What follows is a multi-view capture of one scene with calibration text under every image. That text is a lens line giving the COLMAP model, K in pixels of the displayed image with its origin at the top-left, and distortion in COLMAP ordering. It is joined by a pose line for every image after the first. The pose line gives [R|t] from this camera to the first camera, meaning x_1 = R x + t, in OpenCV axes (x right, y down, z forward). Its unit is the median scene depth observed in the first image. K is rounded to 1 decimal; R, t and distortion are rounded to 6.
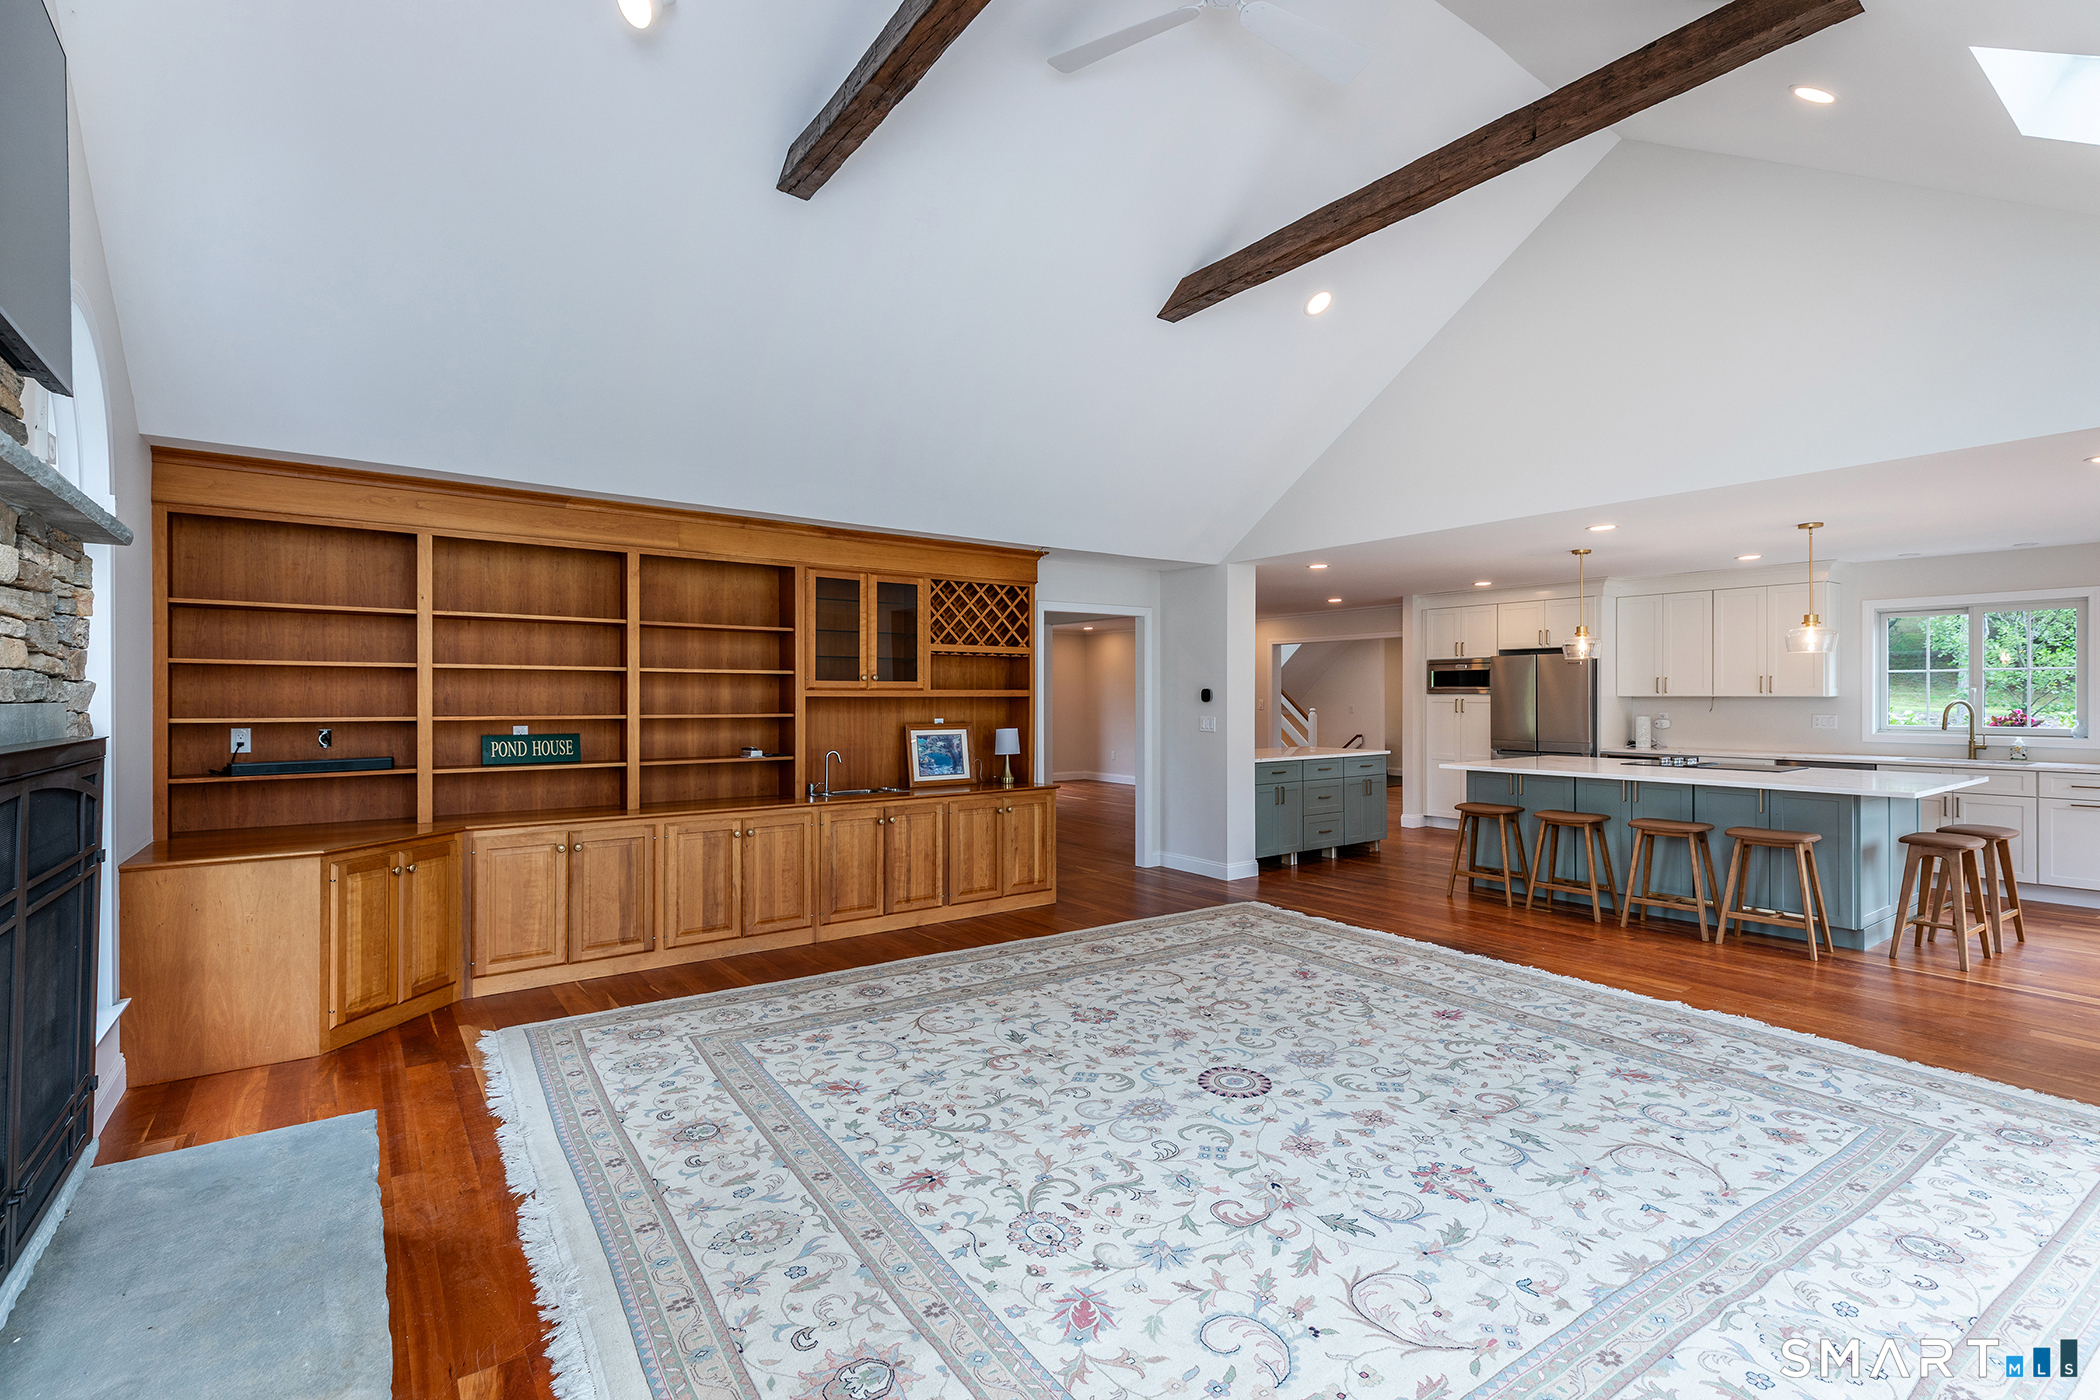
lens RADIAL K [[935.8, 0, 1080.9], [0, 935.8, 691.9], [0, 0, 1]] dist [0.018867, -0.006137]
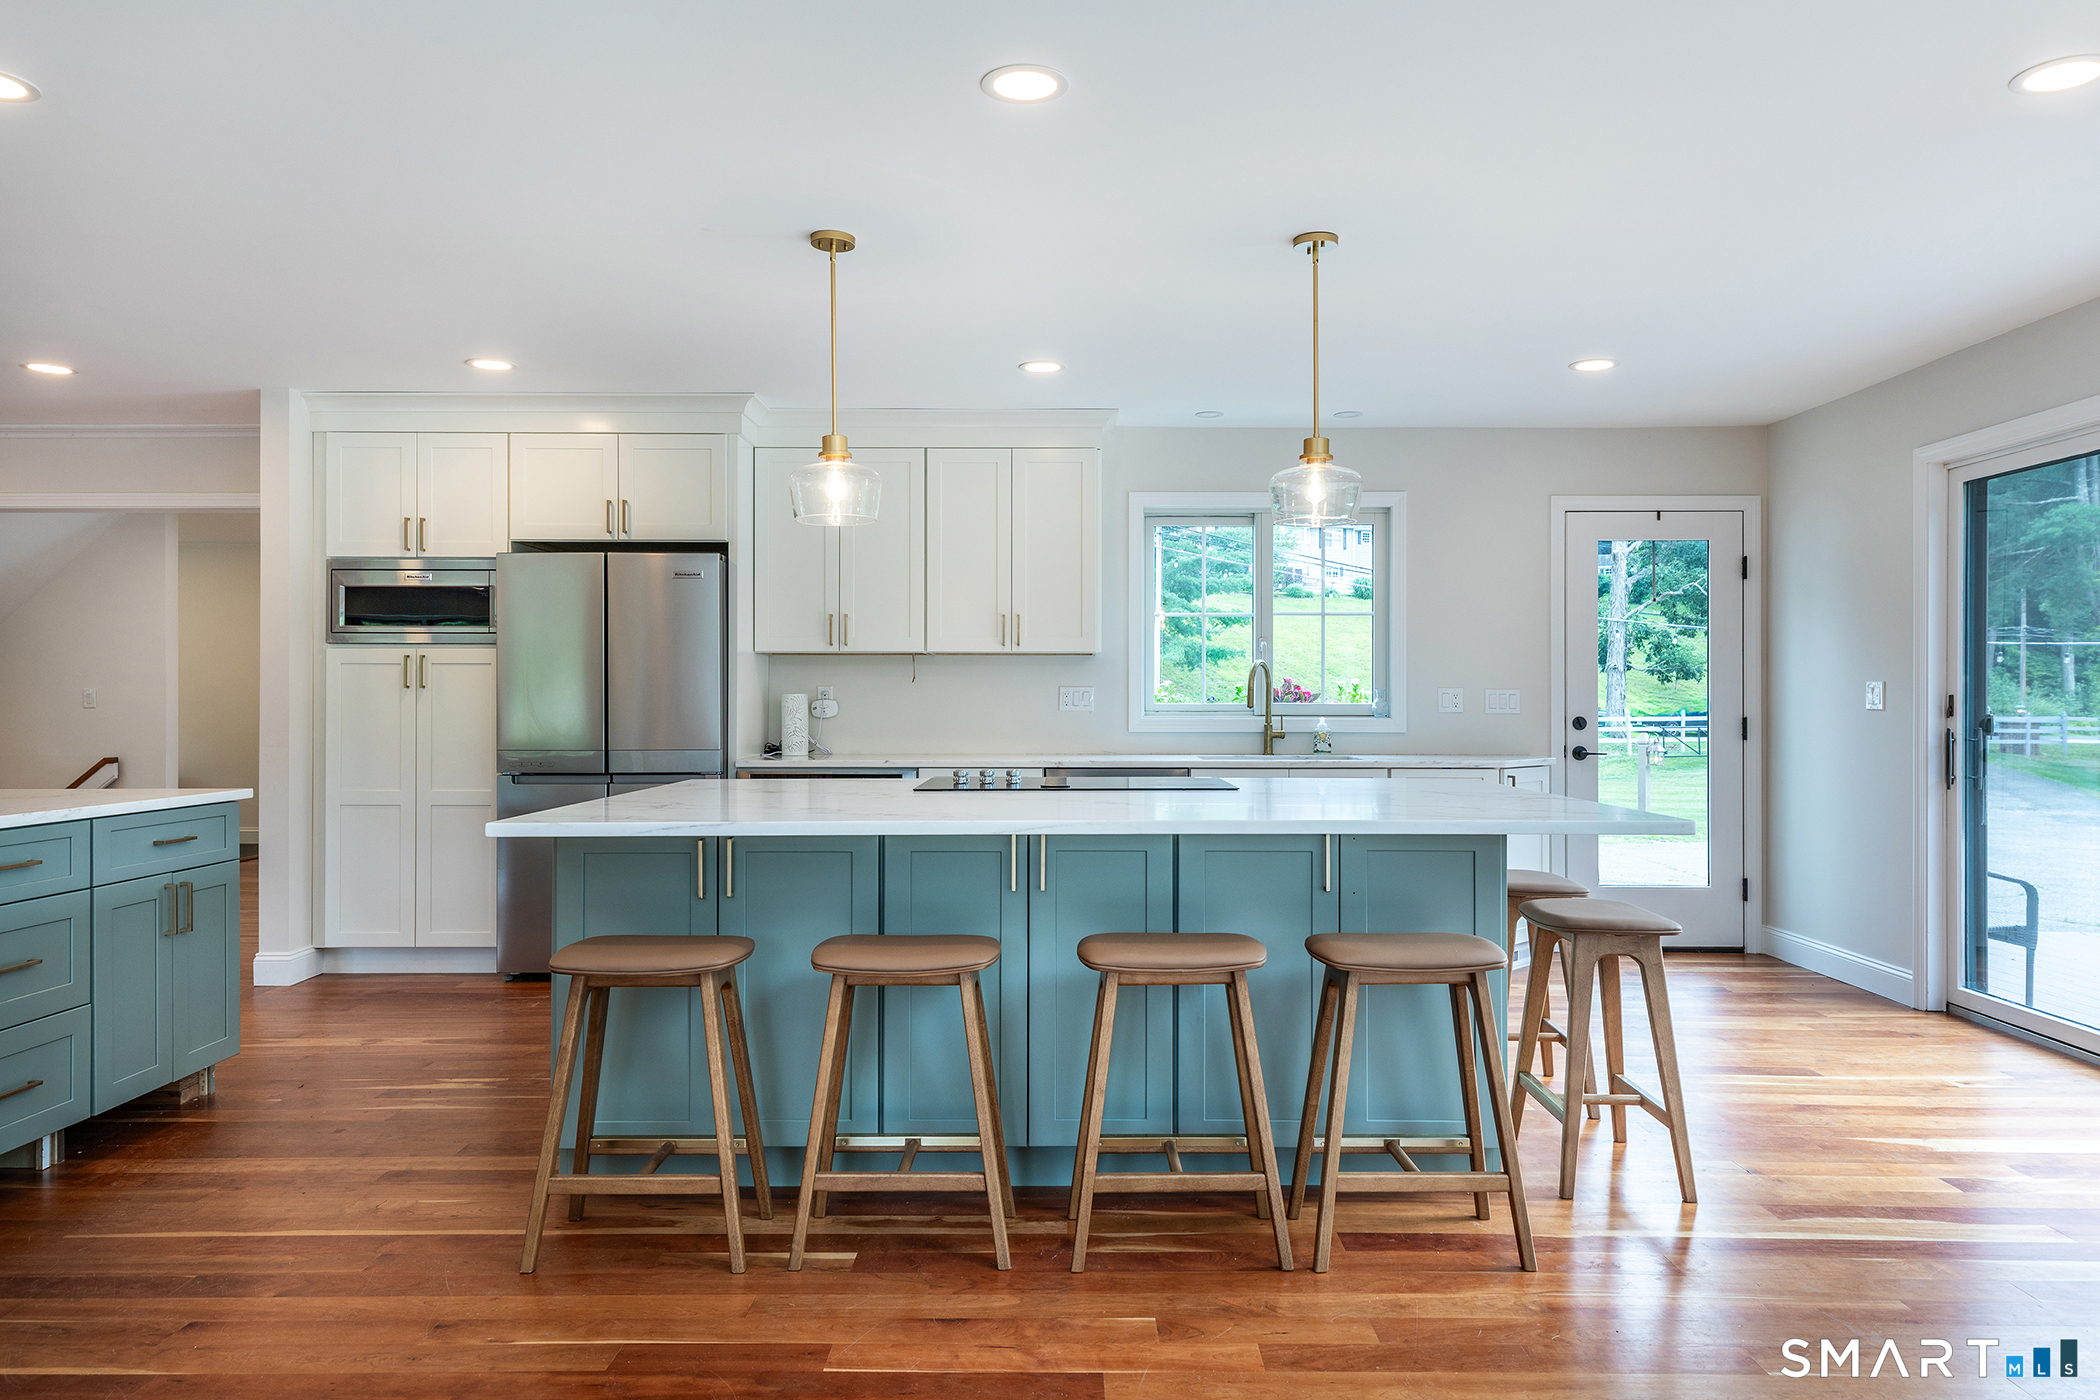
lens RADIAL K [[1358.3, 0, 1061.1], [0, 1358.3, 701.4], [0, 0, 1]] dist [0.005236, 0.000803]
pose [[0.610241, -0.000122, 0.792216, 0.156375], [-0.004066, 0.999986, 0.003286, 0.036928], [-0.792206, -0.005226, 0.610232, 0.614919]]
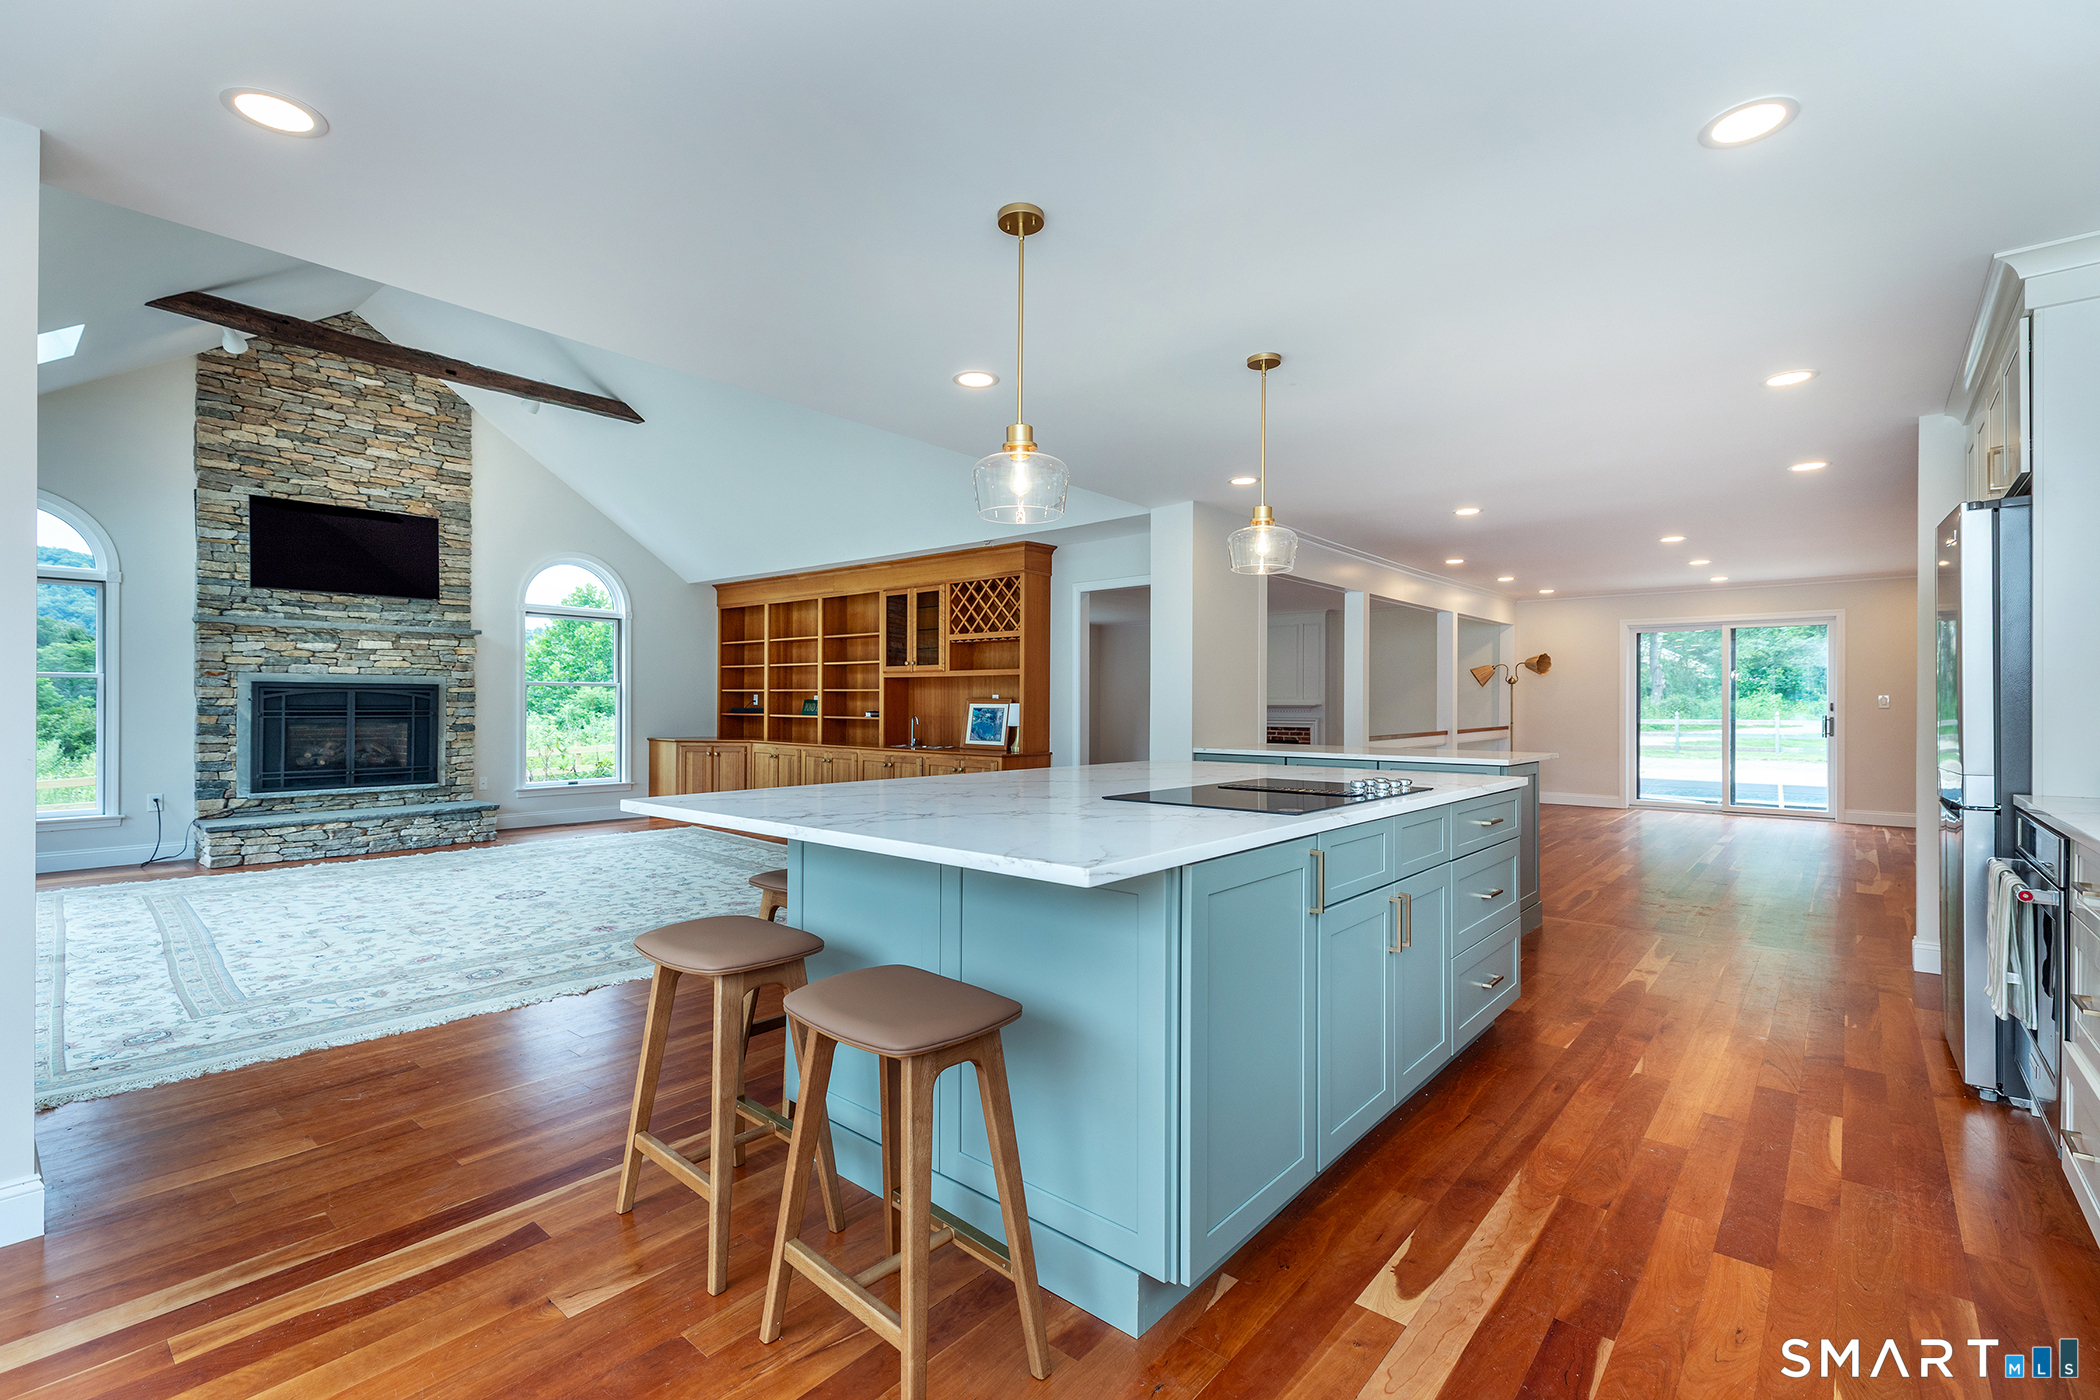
lens RADIAL K [[935.8, 0, 1060.2], [0, 935.8, 699.2], [0, 0, 1]] dist [0.018867, -0.006137]
pose [[0.225145, -0.003242, -0.974320, 1.054201], [-0.000435, 0.999994, -0.003428, 0.038389], [0.974325, 0.001195, 0.225143, 0.817148]]
